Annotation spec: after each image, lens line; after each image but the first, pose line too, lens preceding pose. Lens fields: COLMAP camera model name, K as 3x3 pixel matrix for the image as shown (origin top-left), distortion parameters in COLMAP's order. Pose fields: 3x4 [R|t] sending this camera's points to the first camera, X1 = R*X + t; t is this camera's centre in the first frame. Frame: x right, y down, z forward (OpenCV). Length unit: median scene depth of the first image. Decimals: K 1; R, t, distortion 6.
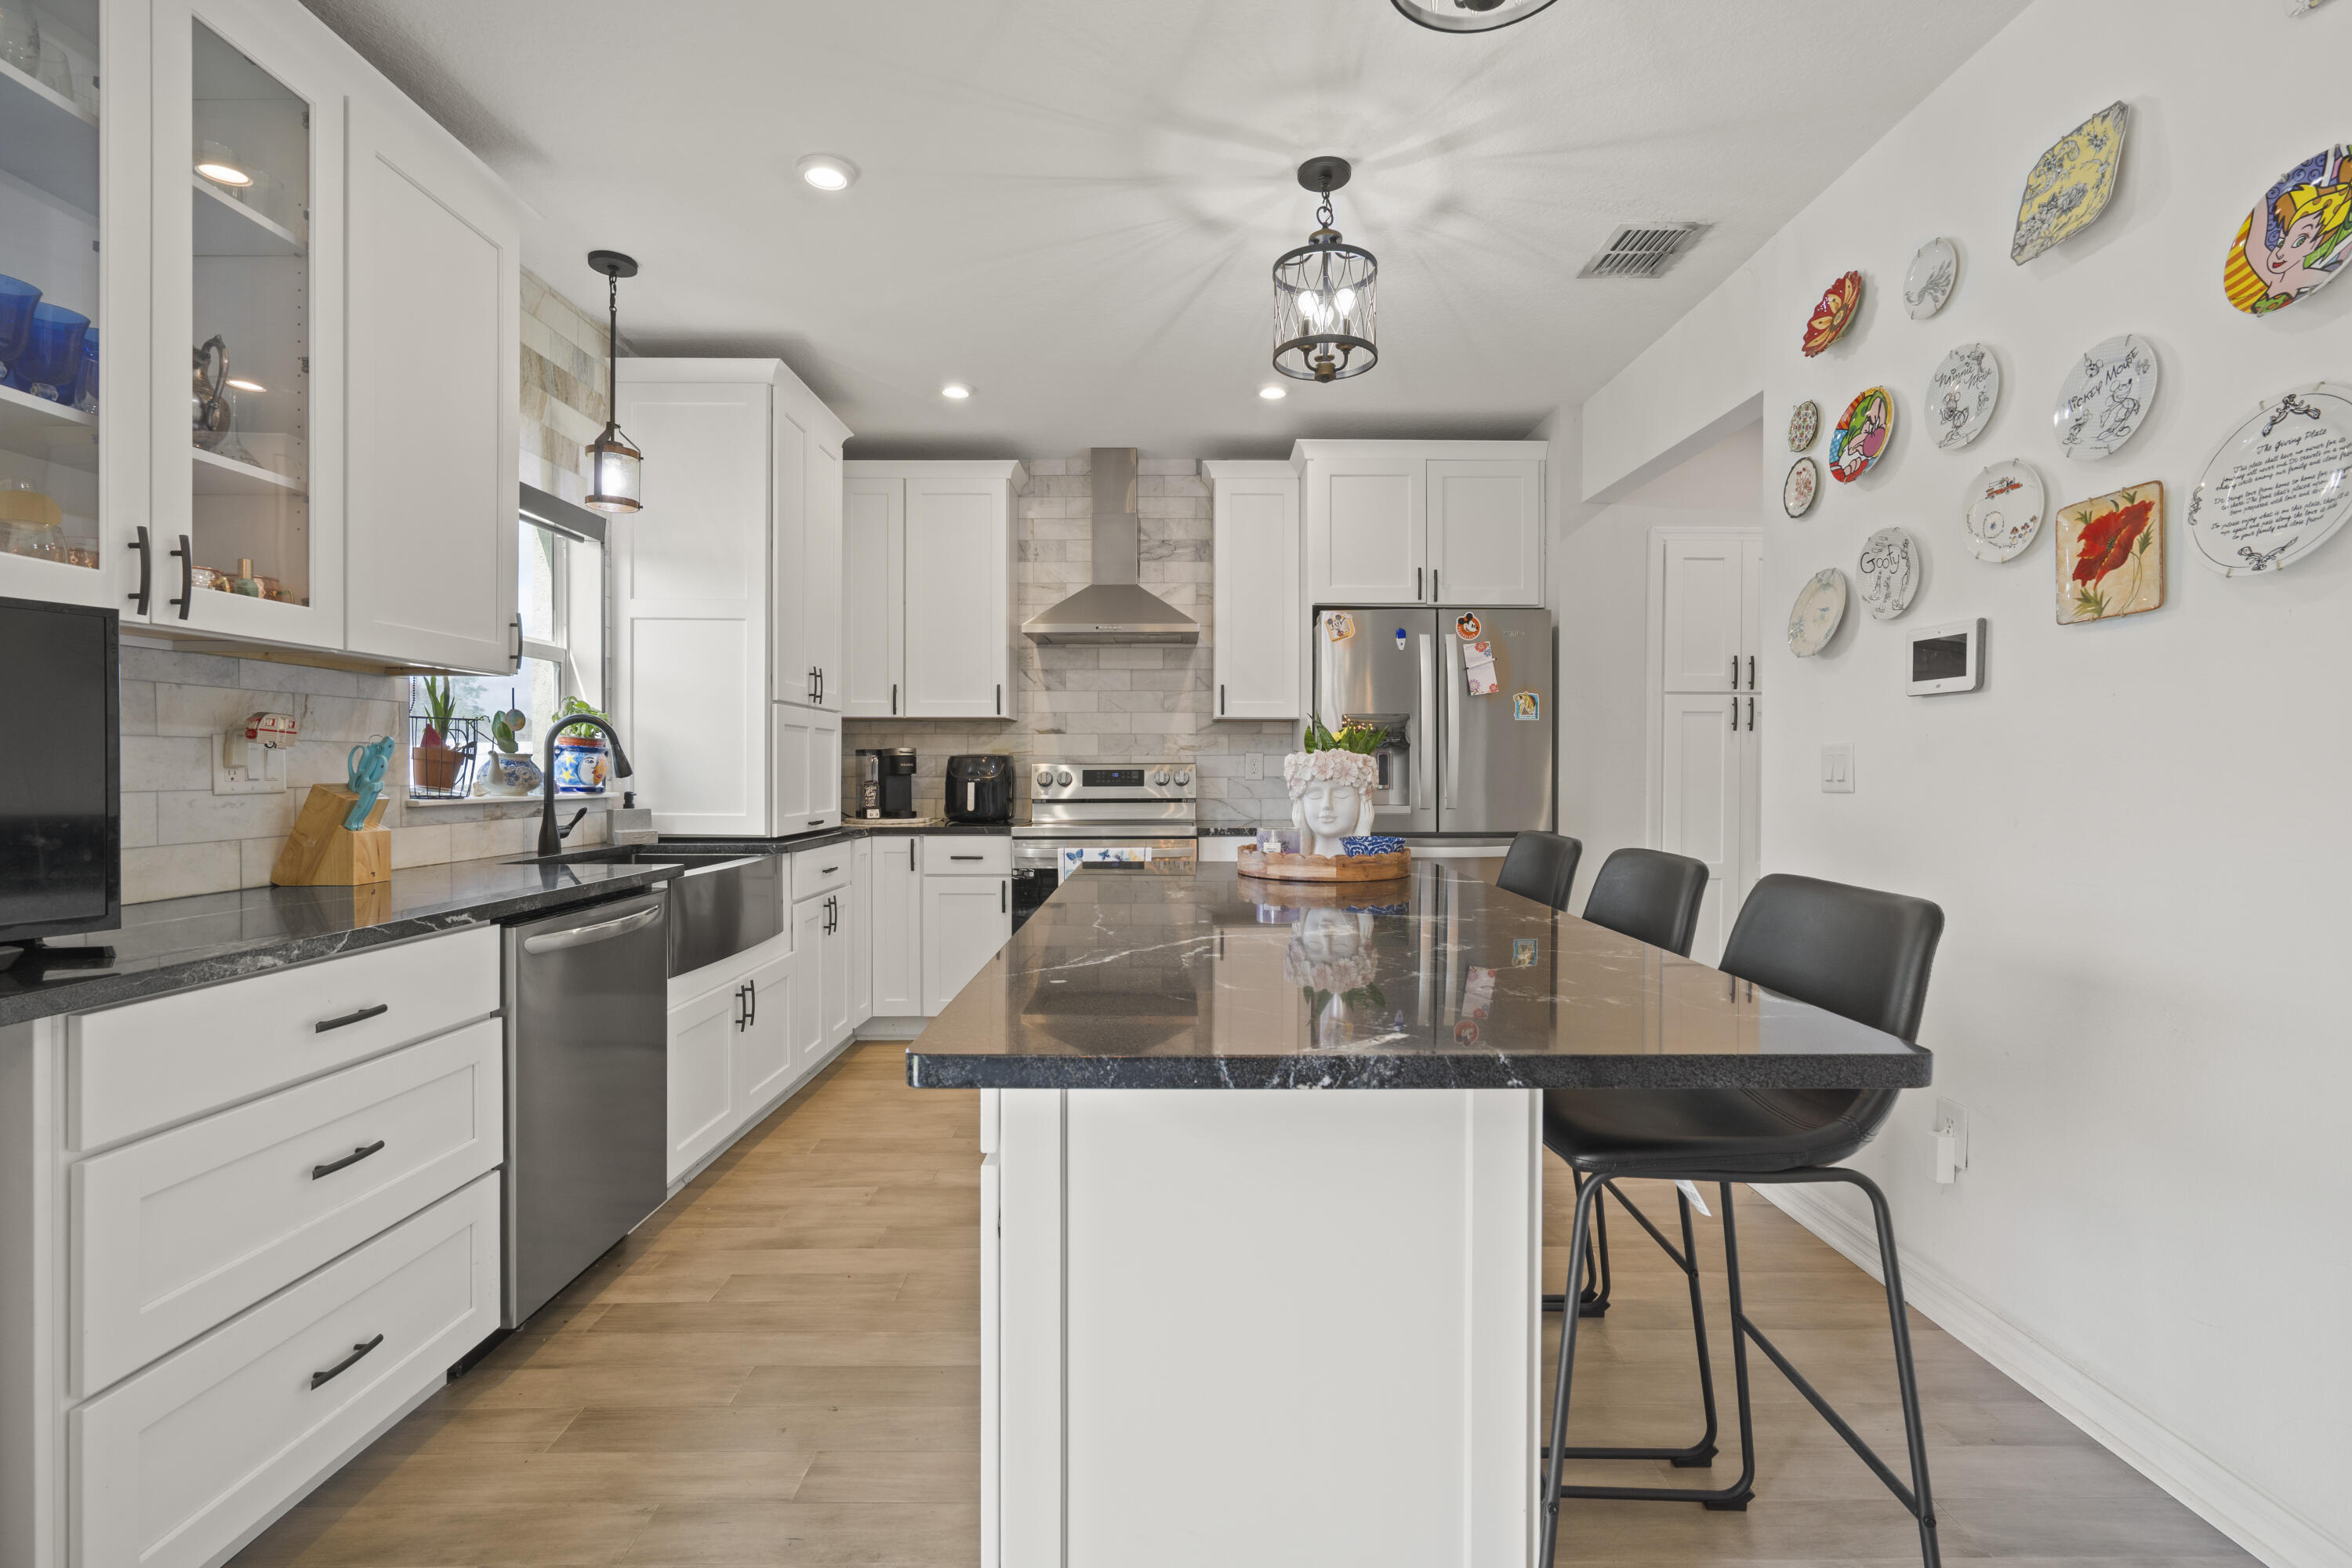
lens RADIAL K [[1056.1, 0, 1178.2], [0, 1056.1, 775.1], [0, 0, 1]] dist [-0.004752, -0.000279]
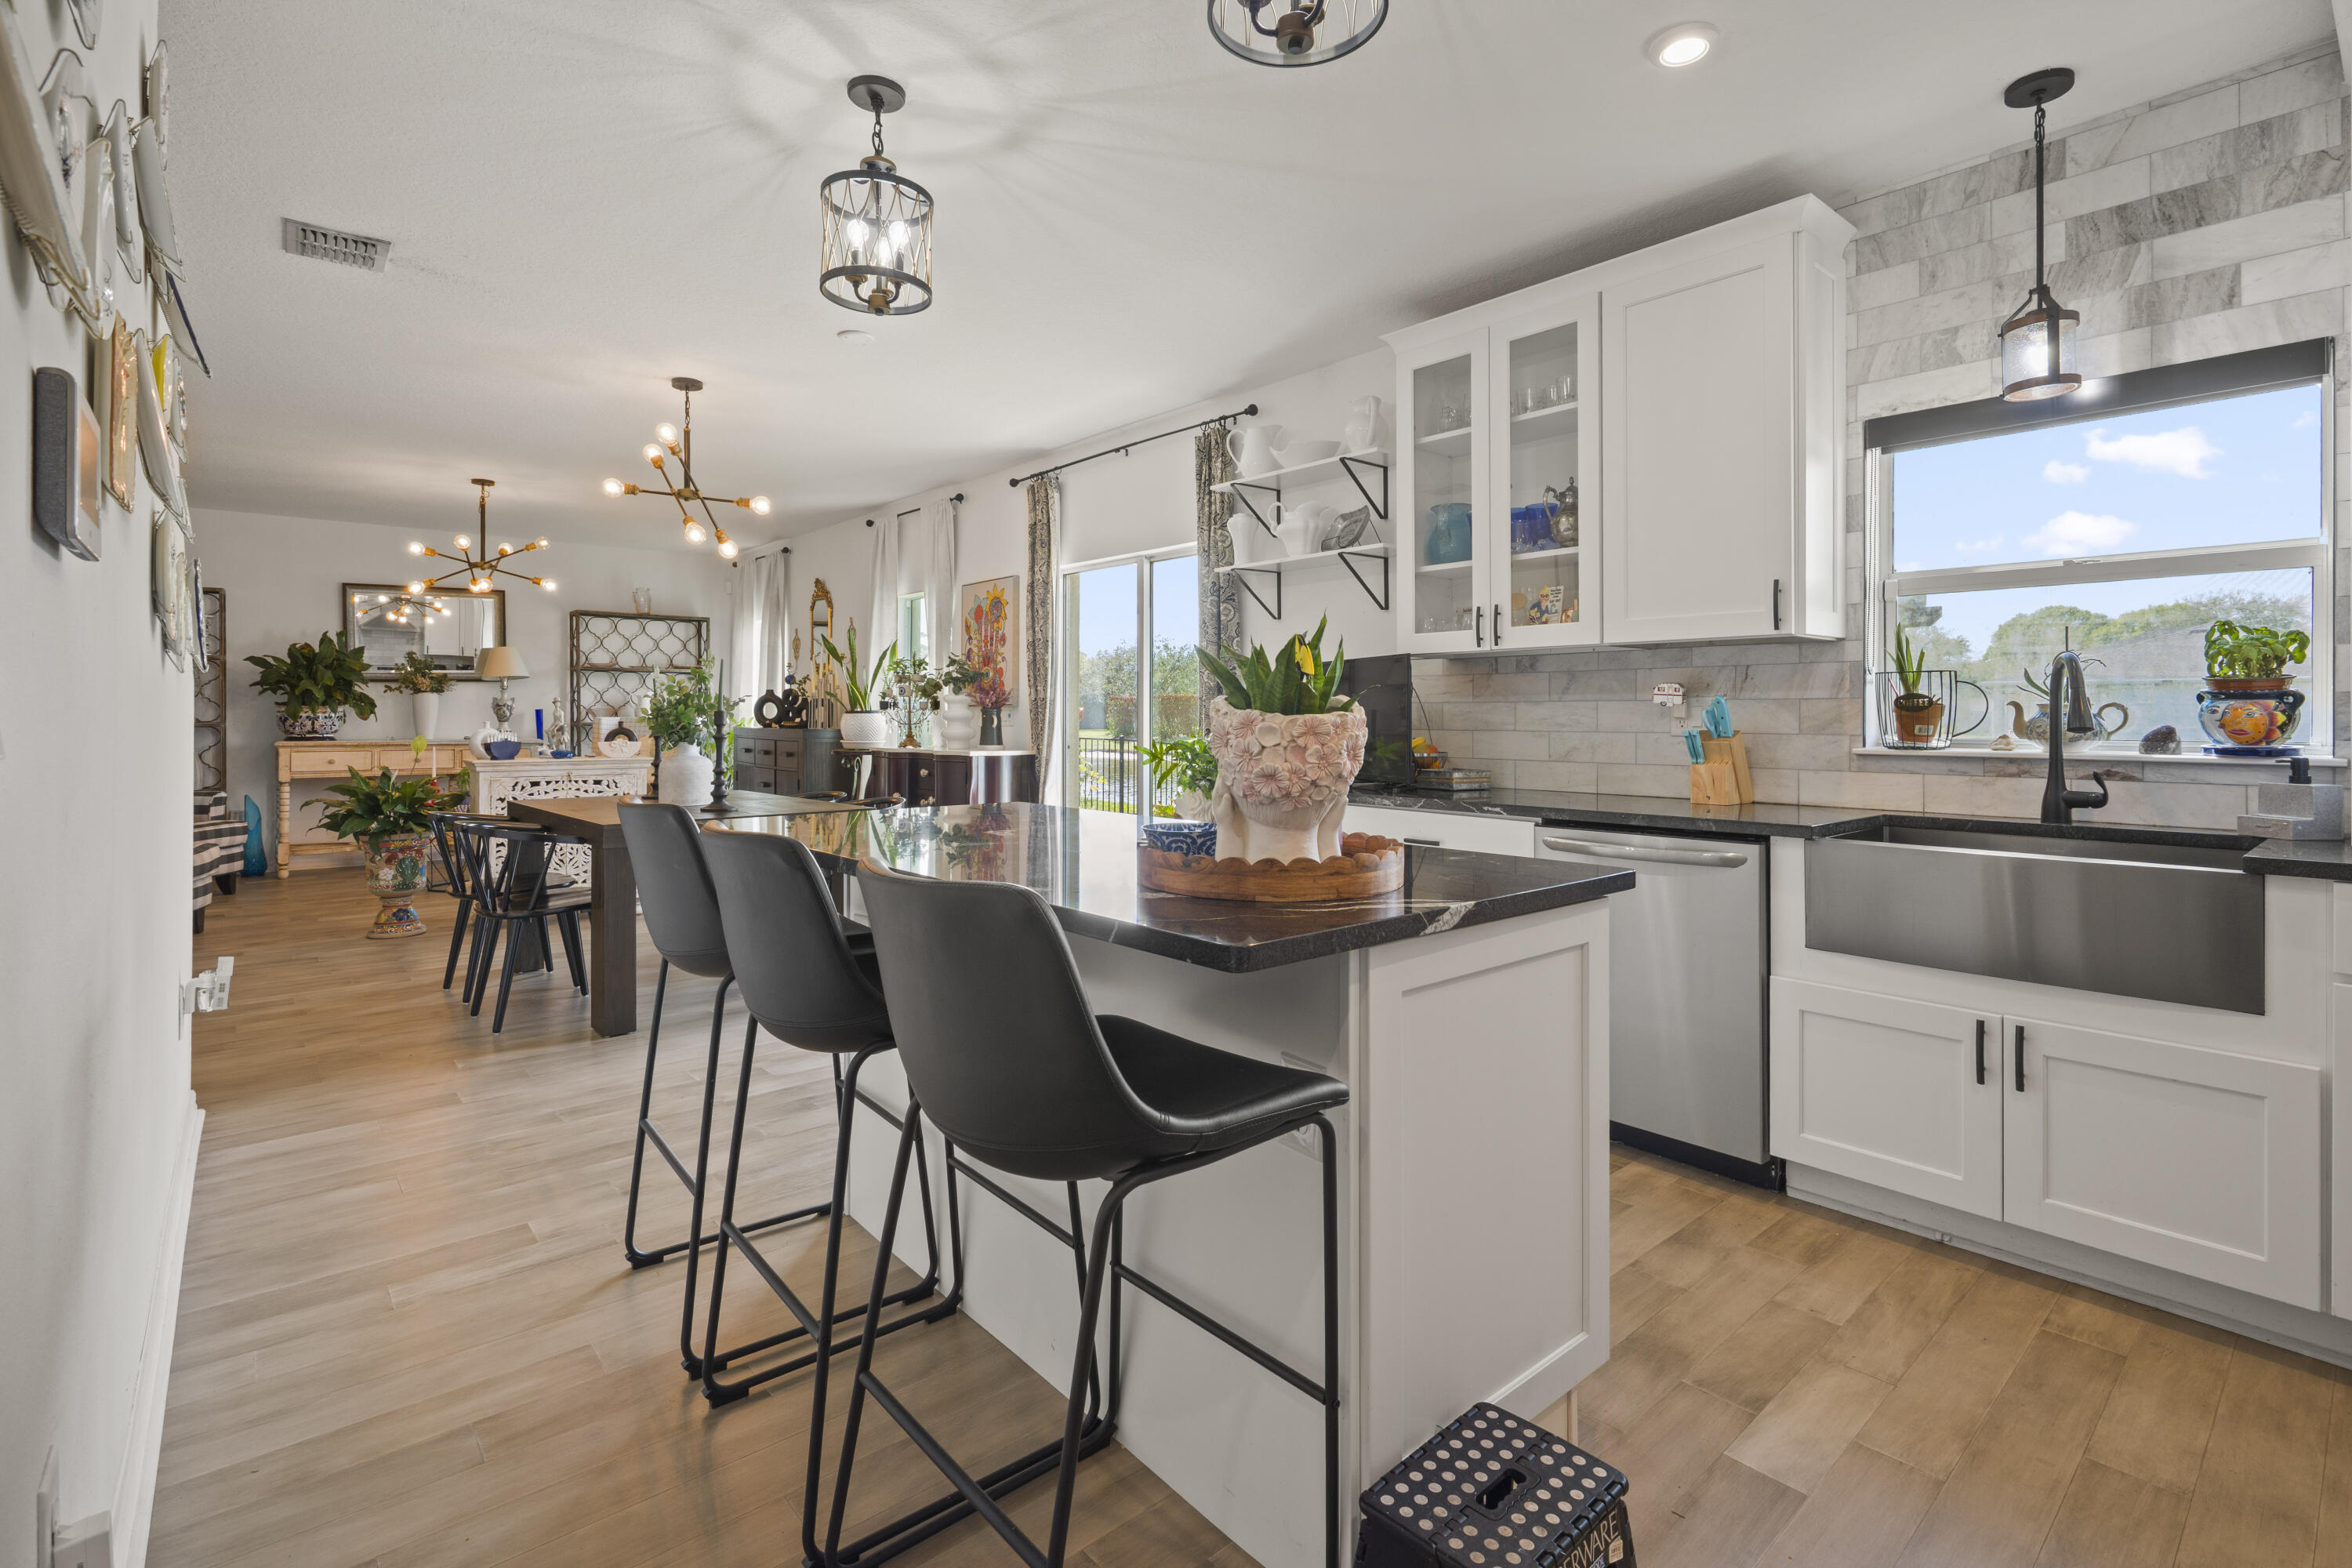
lens RADIAL K [[1081.1, 0, 1180.8], [0, 1081.1, 712.7], [0, 0, 1]] dist [-0.004869, 0.001375]
pose [[-0.758459, -0.004723, -0.651704, 0.651016], [-0.007236, 0.999973, 0.001174, -0.011712], [0.651681, 0.005606, -0.758473, 1.609495]]
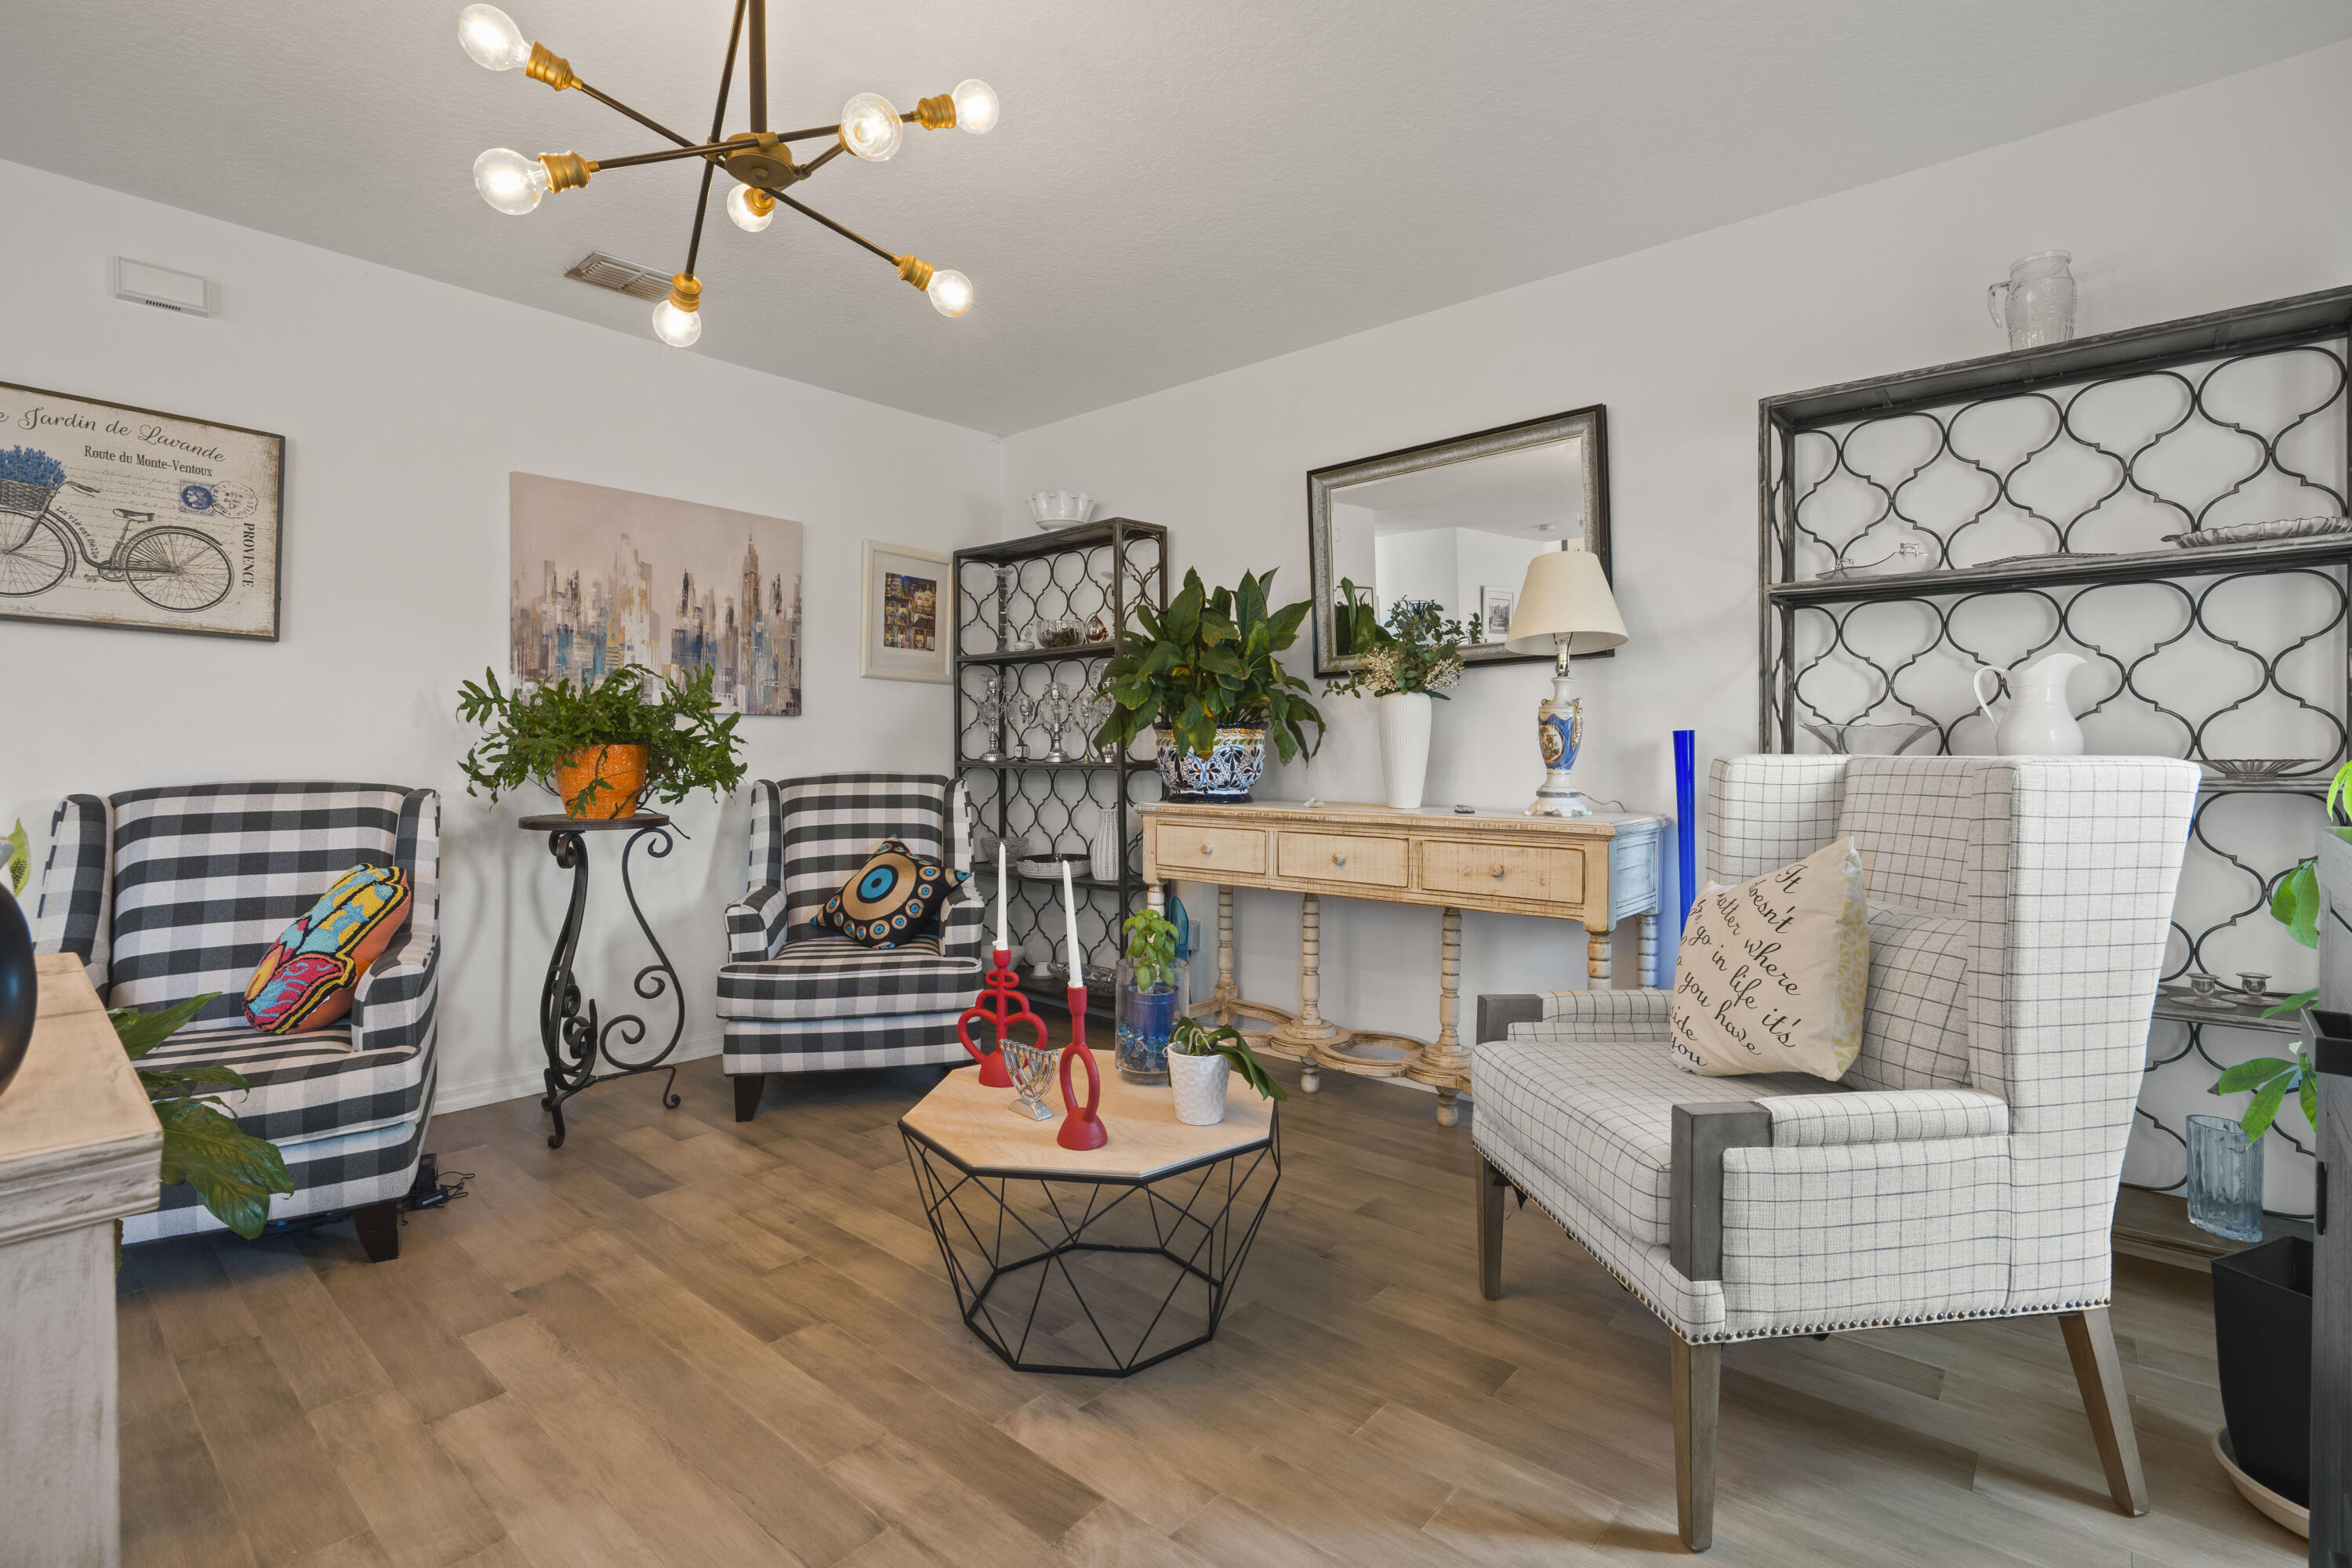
lens RADIAL K [[1079.3, 0, 1185.7], [0, 1079.3, 762.8], [0, 0, 1]] dist [-0.001660, -0.000096]
pose [[-0.755573, -0.011191, 0.654969, -0.555136], [0.000954, 0.999834, 0.018184, 0.011649], [-0.655064, 0.014364, -0.755437, -1.528880]]
